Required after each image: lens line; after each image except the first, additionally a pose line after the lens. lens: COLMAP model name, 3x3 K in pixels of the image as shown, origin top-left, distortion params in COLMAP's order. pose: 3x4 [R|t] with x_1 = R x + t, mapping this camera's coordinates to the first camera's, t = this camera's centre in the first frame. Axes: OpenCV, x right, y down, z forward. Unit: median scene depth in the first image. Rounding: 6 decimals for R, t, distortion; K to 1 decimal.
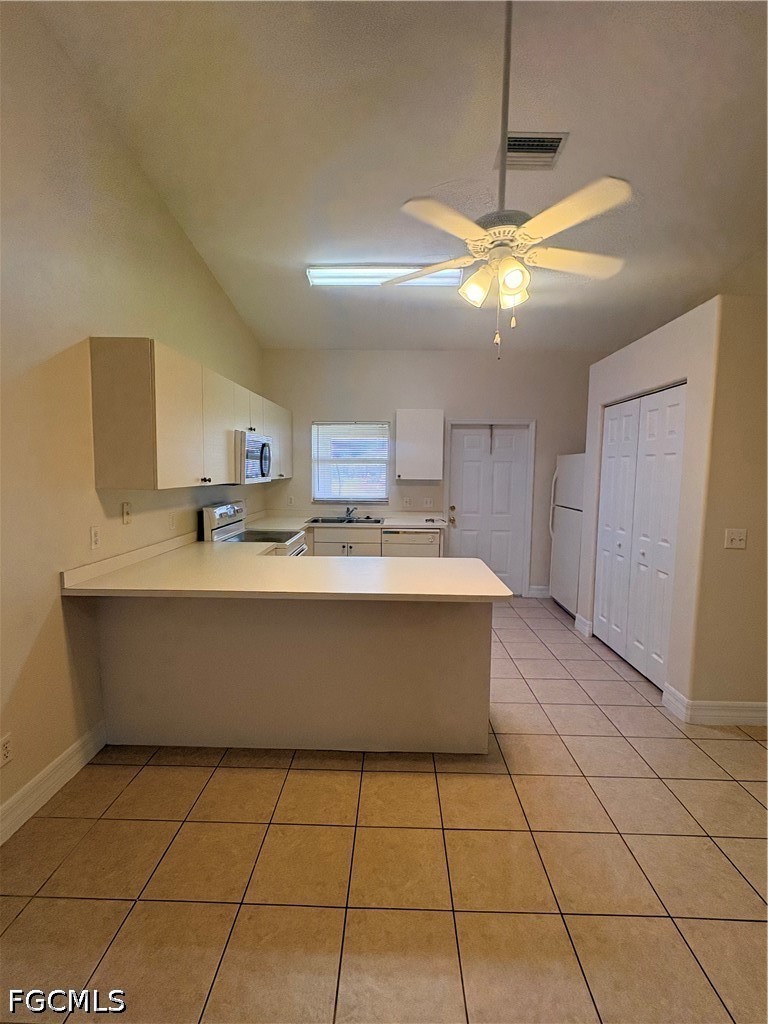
lens RADIAL K [[470.6, 0, 384.2], [0, 470.6, 508.1], [0, 0, 1]] dist [0.002910, 0.000472]
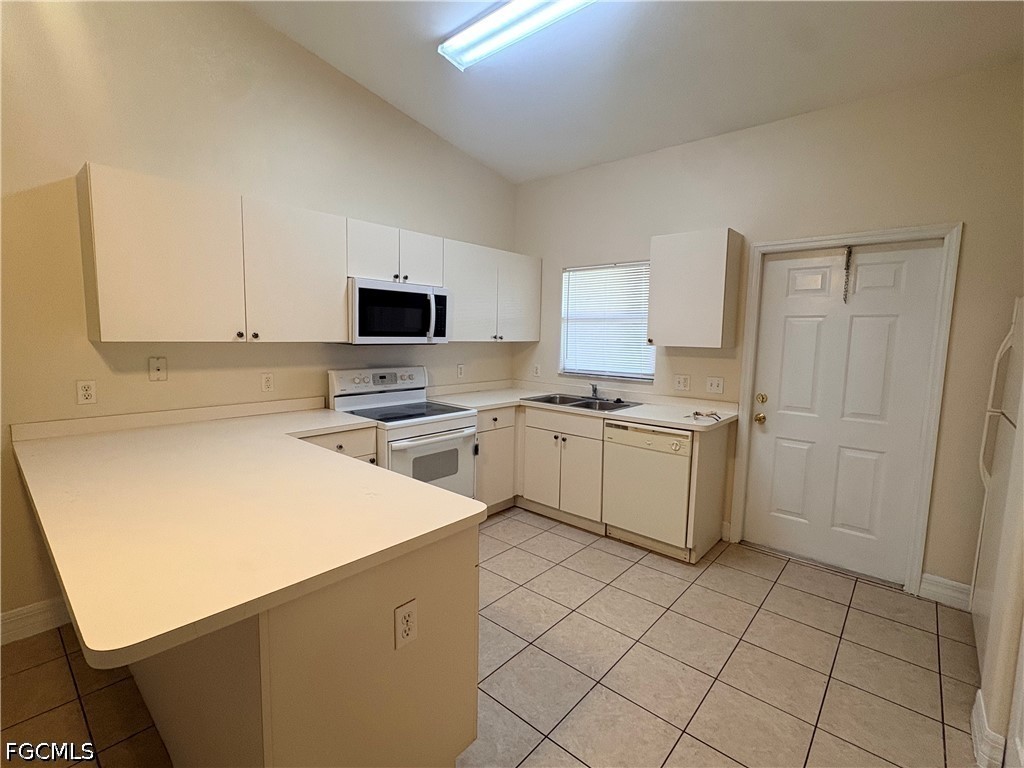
lens RADIAL K [[470.6, 0, 512.0], [0, 470.6, 384.0], [0, 0, 1]] dist [0.002910, 0.000472]
pose [[0.774520, 0.072184, -0.628418, 0.275233], [-0.064736, 0.997297, 0.034770, -0.017772], [0.629229, 0.013751, 0.777099, 0.357999]]
